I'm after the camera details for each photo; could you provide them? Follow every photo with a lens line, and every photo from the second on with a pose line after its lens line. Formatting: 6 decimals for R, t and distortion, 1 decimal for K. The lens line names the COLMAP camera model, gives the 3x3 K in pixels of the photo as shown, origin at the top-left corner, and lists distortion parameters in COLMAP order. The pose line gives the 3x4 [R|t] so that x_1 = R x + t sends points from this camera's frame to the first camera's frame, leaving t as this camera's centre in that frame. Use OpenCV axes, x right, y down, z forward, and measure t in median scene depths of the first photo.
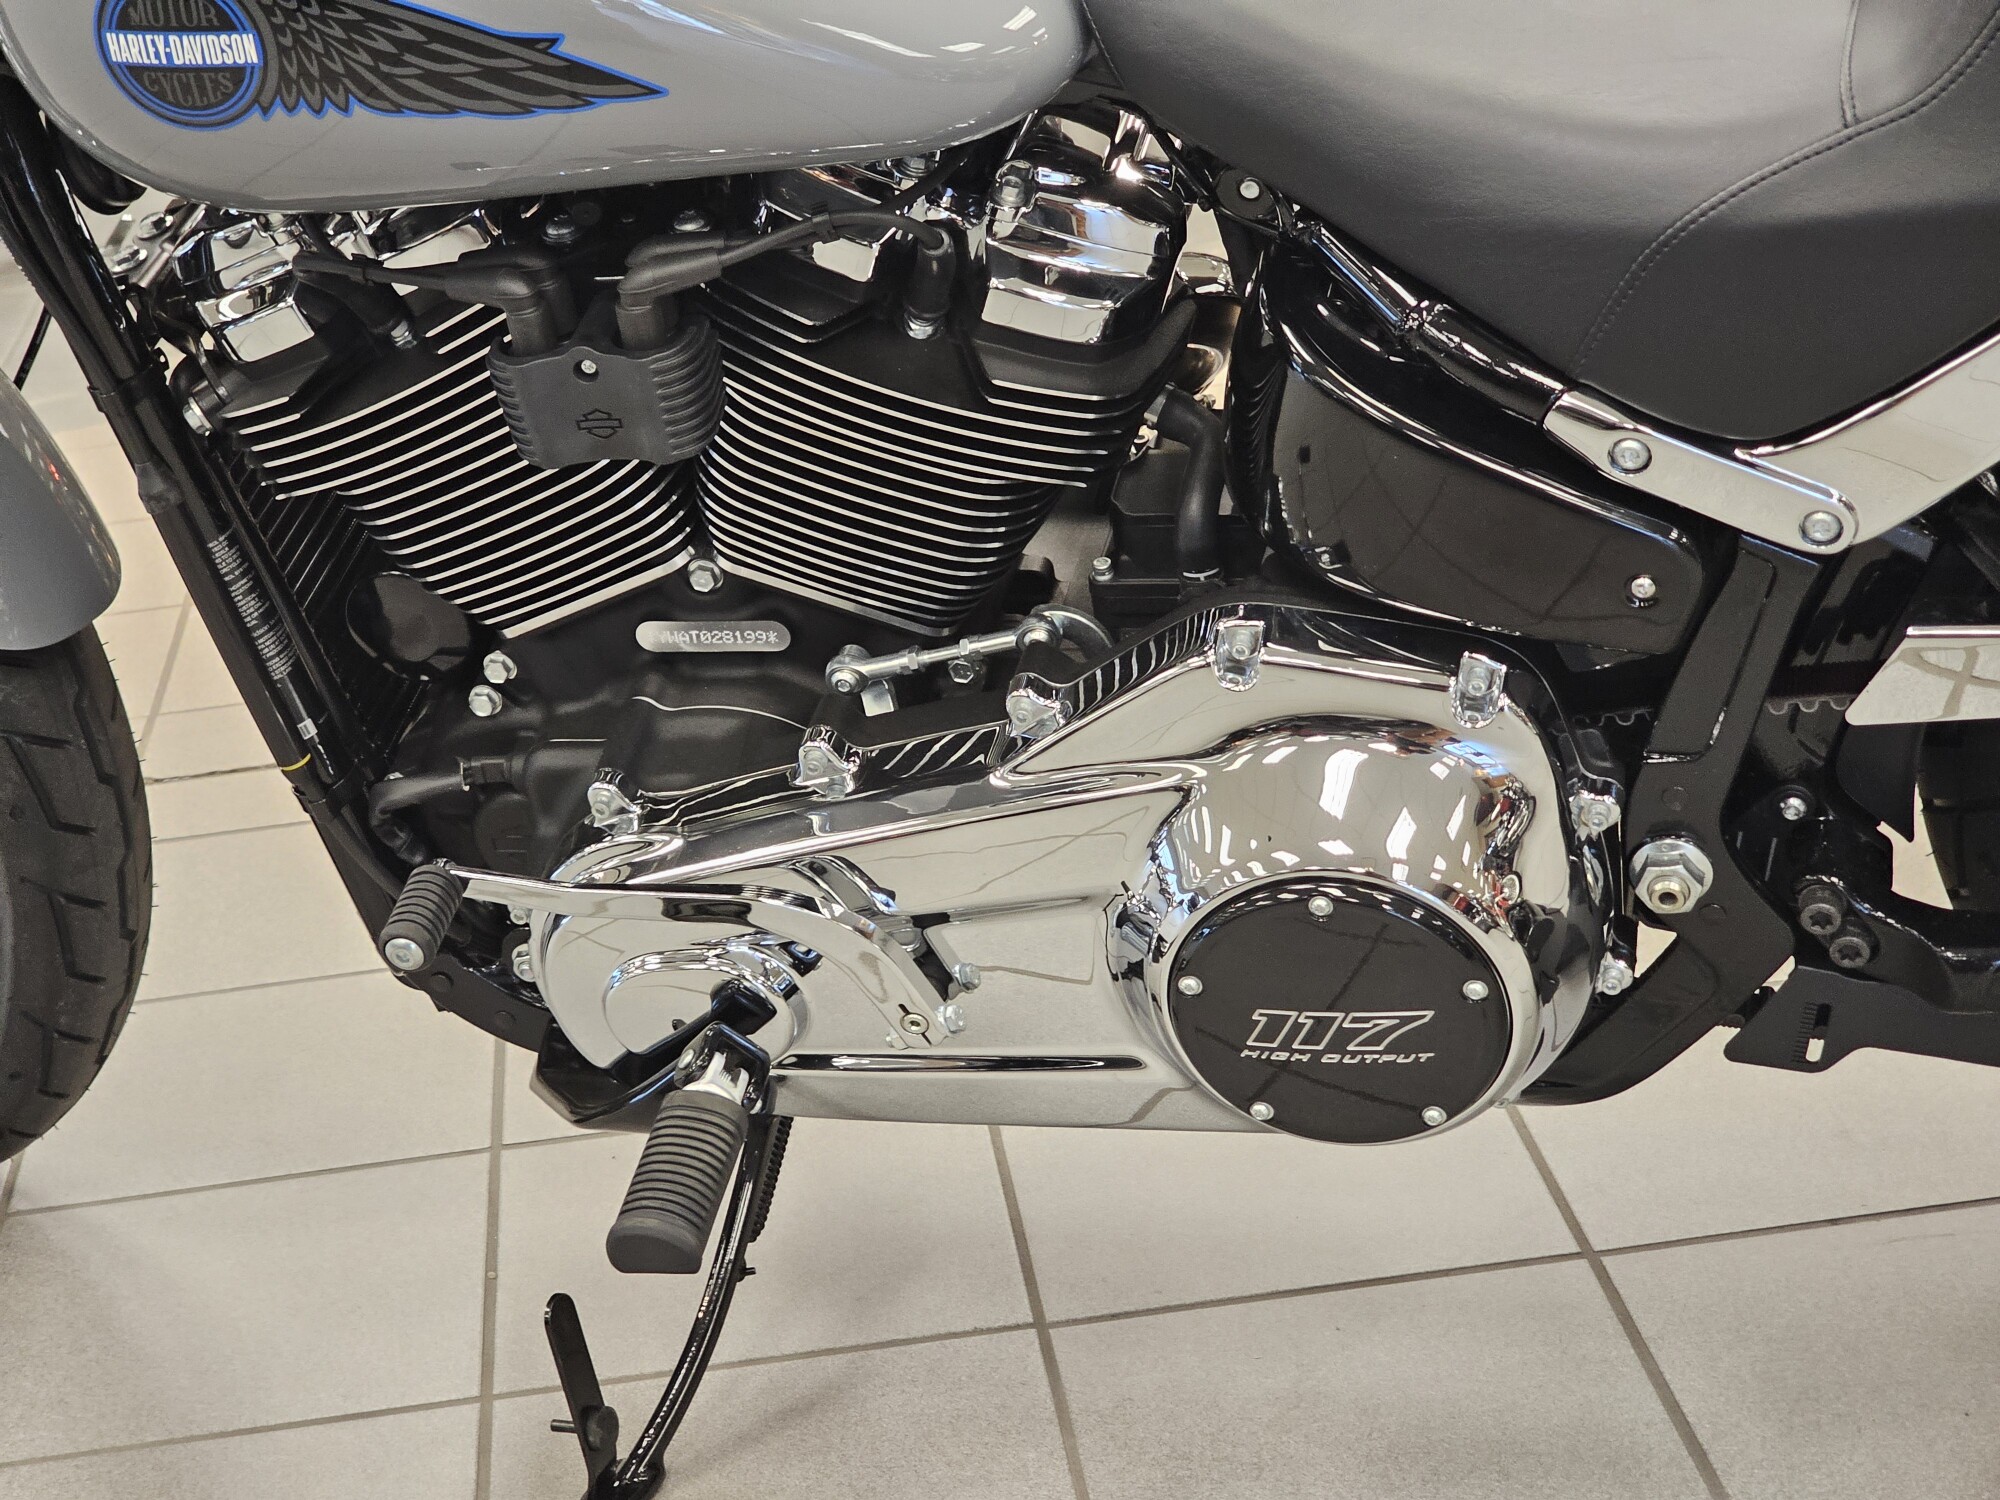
lens RADIAL K [[3945.0, 0, 927.4], [0, 3945.0, 753.9], [0, 0, 1]] dist [0.012212, 0.774792]
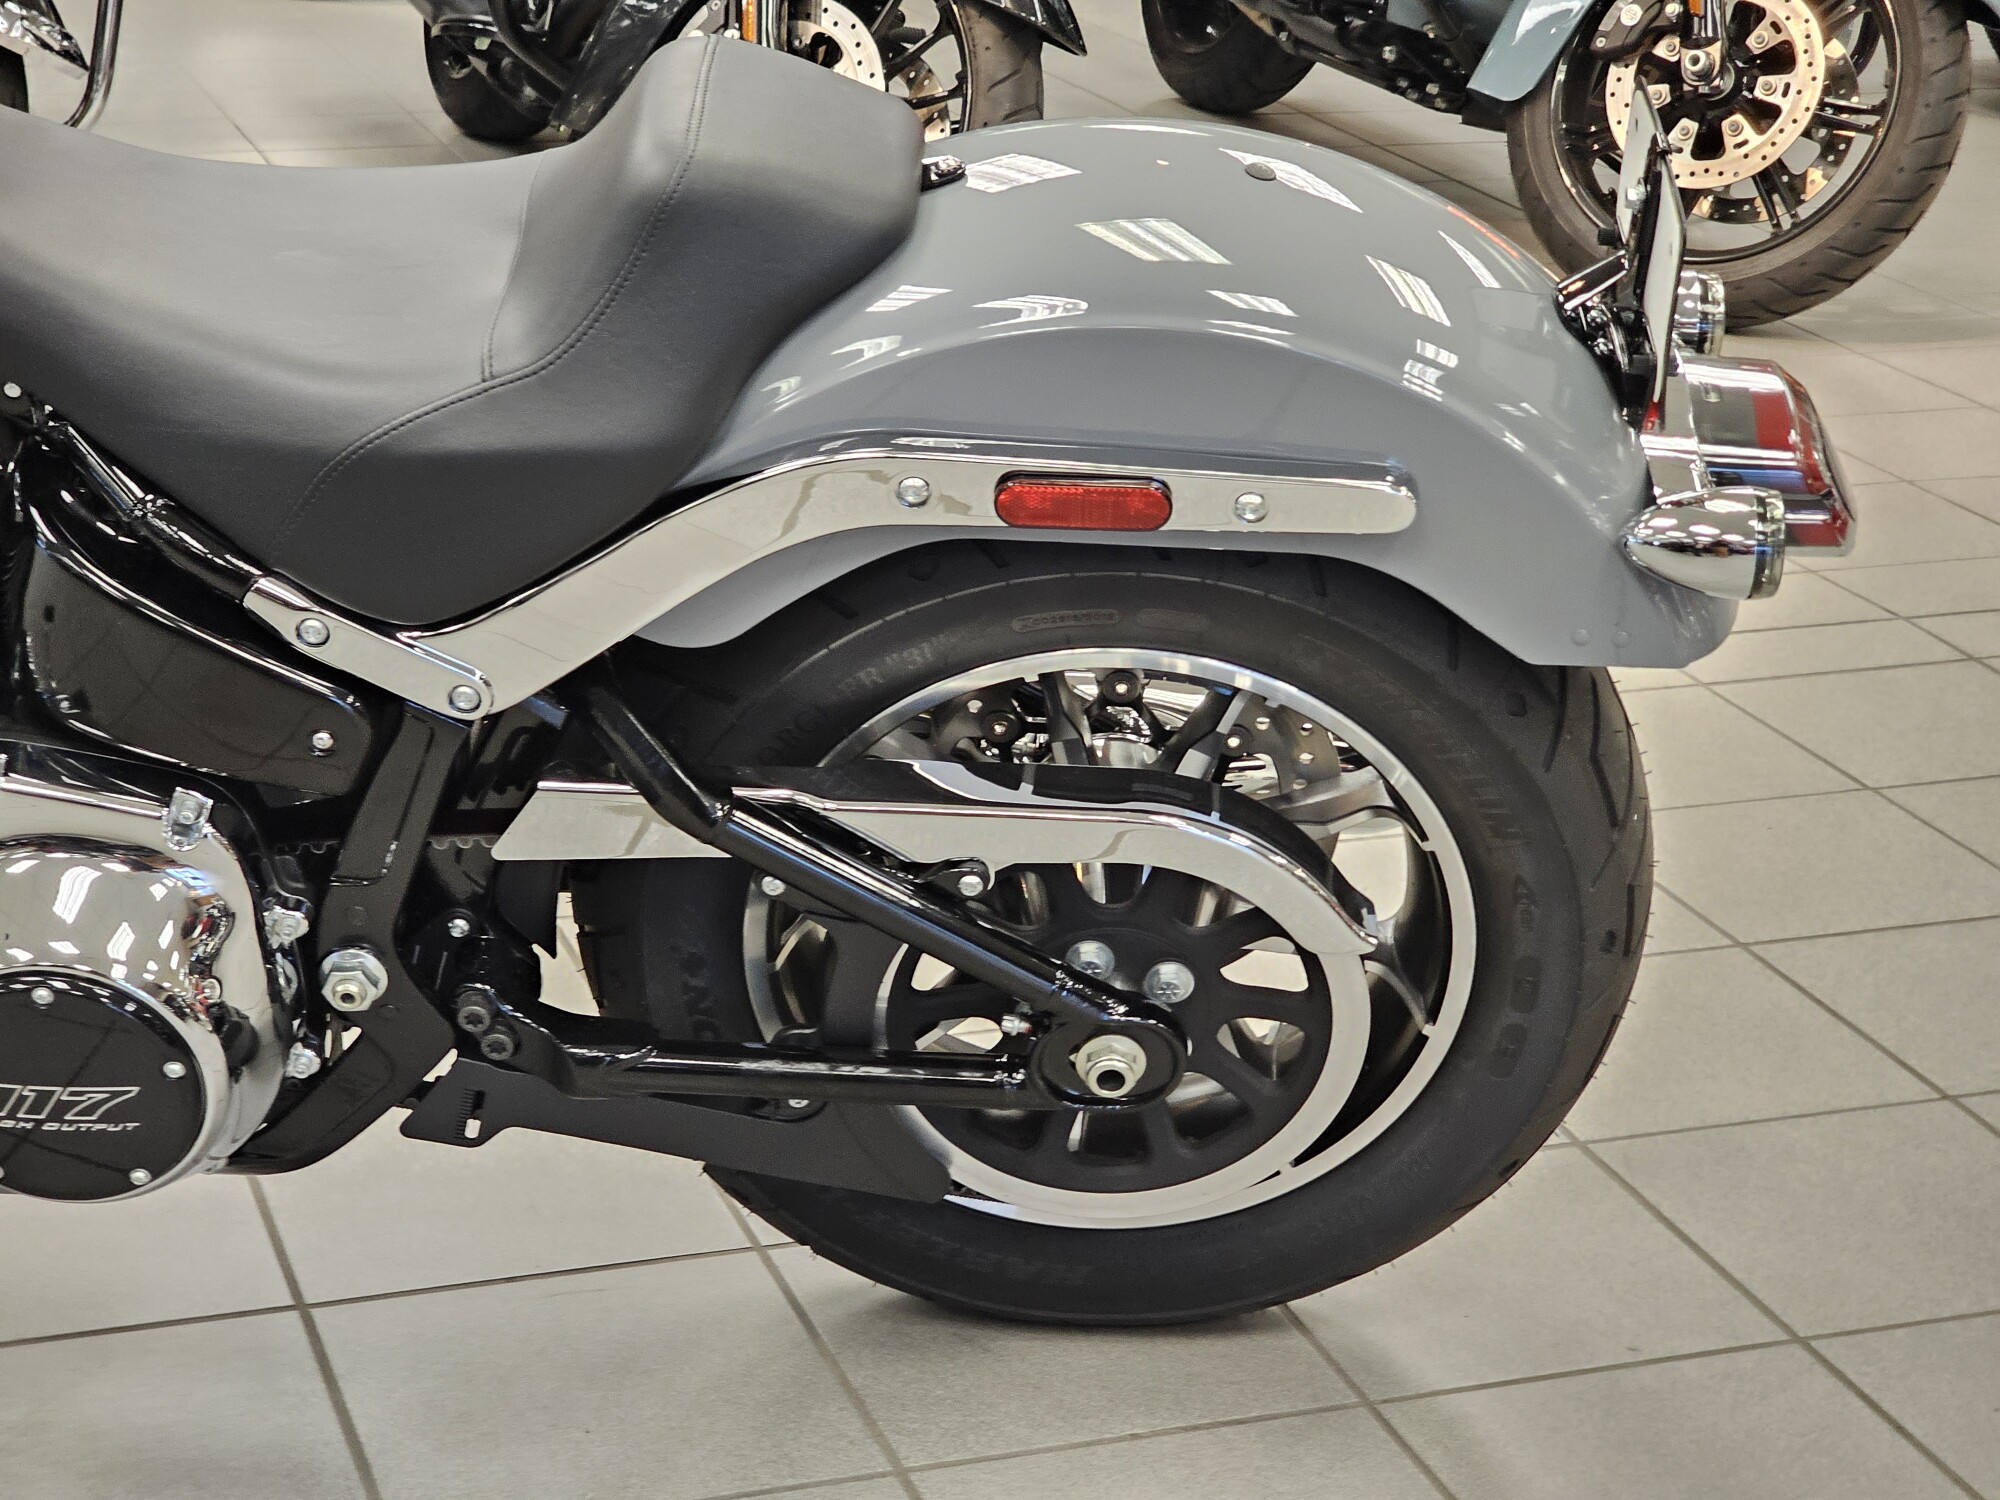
lens RADIAL K [[3945.0, 0, 927.4], [0, 3945.0, 753.9], [0, 0, 1]] dist [0.012212, 0.774792]
pose [[0.966769, 0.043839, 0.251864, 0.052595], [-0.035020, 0.998610, -0.039396, 0.003342], [-0.253241, 0.029266, 0.966960, -0.214806]]
